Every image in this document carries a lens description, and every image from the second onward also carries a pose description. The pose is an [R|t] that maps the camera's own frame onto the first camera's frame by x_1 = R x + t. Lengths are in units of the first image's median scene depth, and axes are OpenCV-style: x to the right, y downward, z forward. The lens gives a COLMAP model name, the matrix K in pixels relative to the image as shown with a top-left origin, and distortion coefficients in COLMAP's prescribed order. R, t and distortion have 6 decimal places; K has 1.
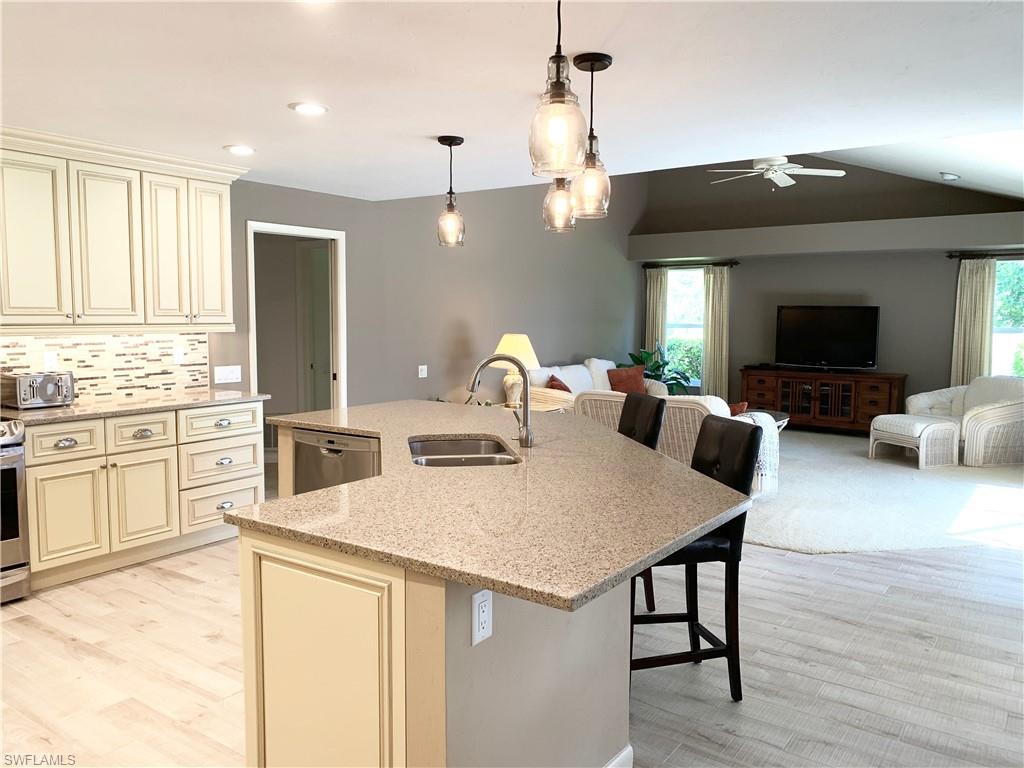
lens RADIAL K [[785.1, 0, 506.1], [0, 785.1, 378.4], [0, 0, 1]] dist [0.012363, 0.003815]
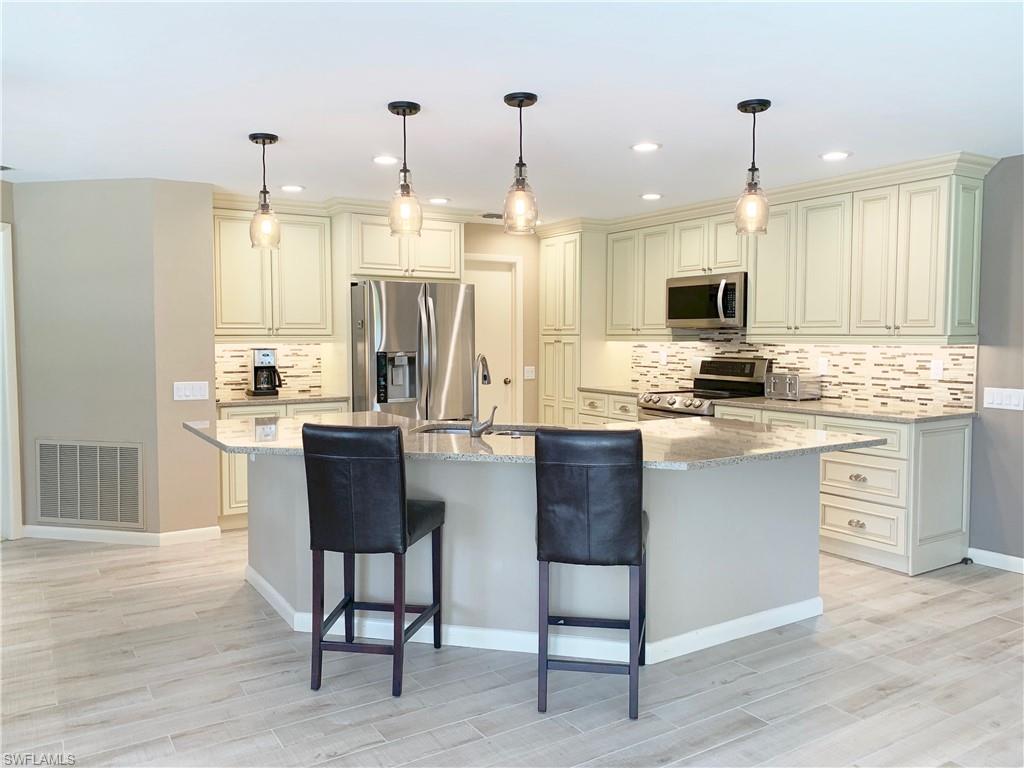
lens RADIAL K [[785.1, 0, 506.1], [0, 785.1, 378.4], [0, 0, 1]] dist [0.012363, 0.003815]
pose [[-0.374124, 0.054370, -0.925784, 0.662080], [-0.073431, 0.993409, 0.088017, -0.066750], [0.924467, 0.100911, -0.367665, 0.913316]]
